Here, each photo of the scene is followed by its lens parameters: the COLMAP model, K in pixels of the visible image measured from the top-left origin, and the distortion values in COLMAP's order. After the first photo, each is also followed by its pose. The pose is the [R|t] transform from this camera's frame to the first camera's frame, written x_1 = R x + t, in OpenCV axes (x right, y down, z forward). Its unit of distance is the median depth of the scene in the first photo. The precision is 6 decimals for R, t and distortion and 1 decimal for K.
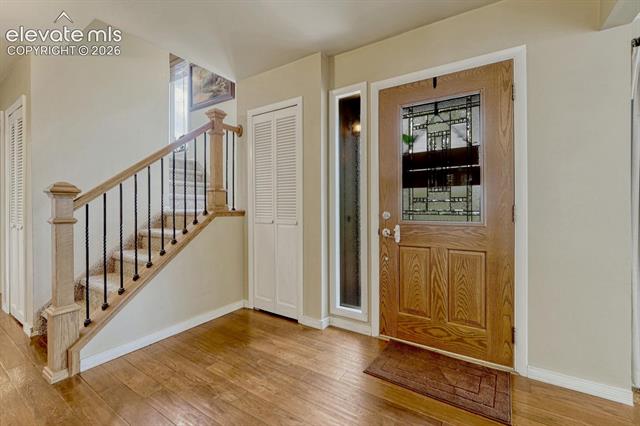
lens RADIAL K [[269.4, 0, 314.4], [0, 269.4, 204.0], [0, 0, 1]] dist [-0.008662, -0.000405]
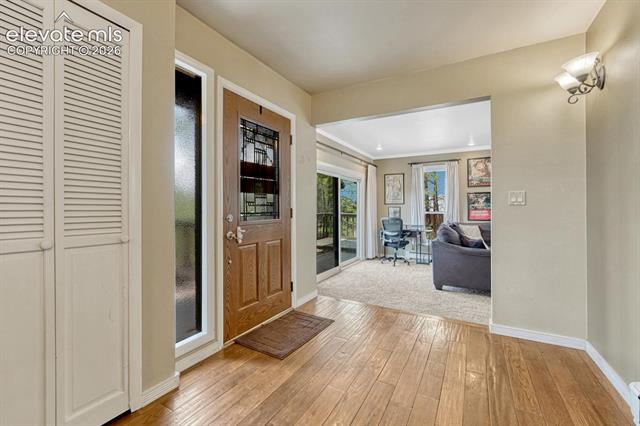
lens RADIAL K [[269.4, 0, 320.2], [0, 269.4, 207.3], [0, 0, 1]] dist [-0.008662, -0.000405]
pose [[-0.041565, 0.008318, 0.999101, -0.791816], [0.005705, 0.999951, -0.008088, 0.012755], [-0.999120, 0.005364, -0.041611, 0.760742]]
